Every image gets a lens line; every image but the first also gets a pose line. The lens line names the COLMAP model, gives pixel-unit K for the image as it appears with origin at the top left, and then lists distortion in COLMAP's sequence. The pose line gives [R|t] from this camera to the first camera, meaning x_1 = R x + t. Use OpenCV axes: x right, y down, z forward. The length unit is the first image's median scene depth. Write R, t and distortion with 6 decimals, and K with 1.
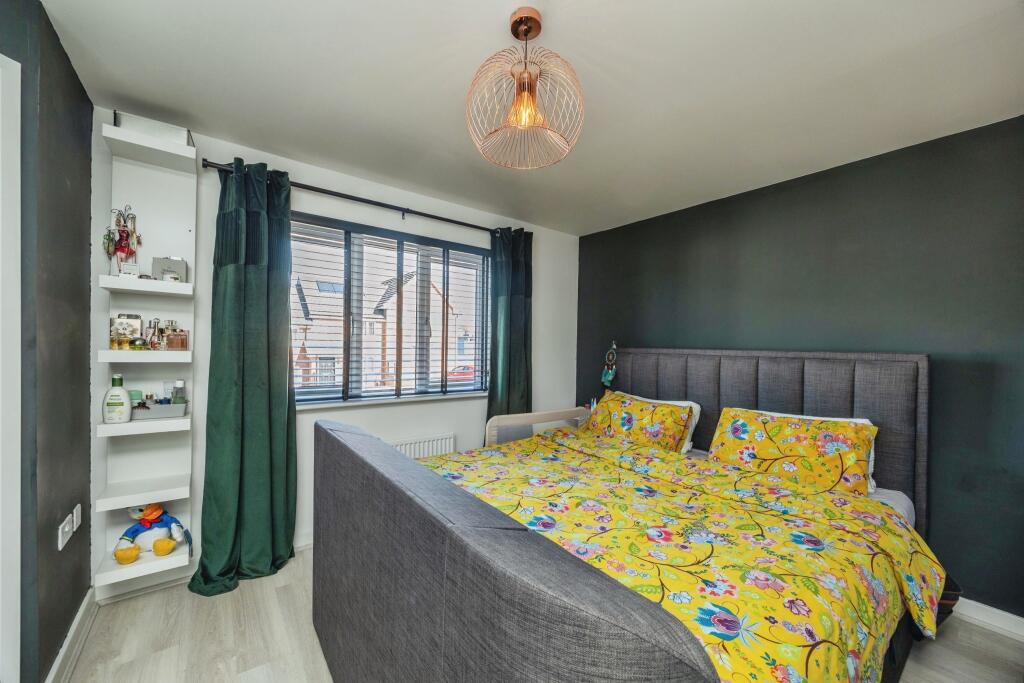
lens RADIAL K [[397.5, 0, 513.2], [0, 397.5, 340.6], [0, 0, 1]] dist [-0.000483, -0.000087]
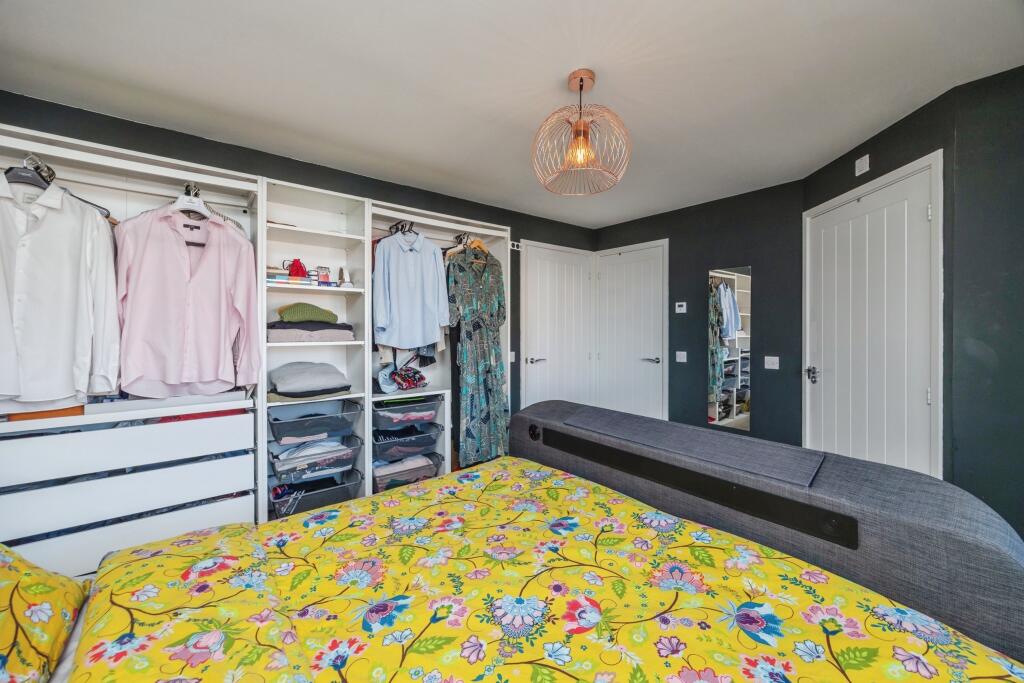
lens RADIAL K [[397.5, 0, 511.4], [0, 397.5, 333.4], [0, 0, 1]] dist [-0.000483, -0.000087]
pose [[-0.999740, -0.005697, -0.022096, 0.523971], [-0.005921, 0.999931, 0.010113, -0.017595], [0.022037, 0.010241, -0.999705, 1.734627]]
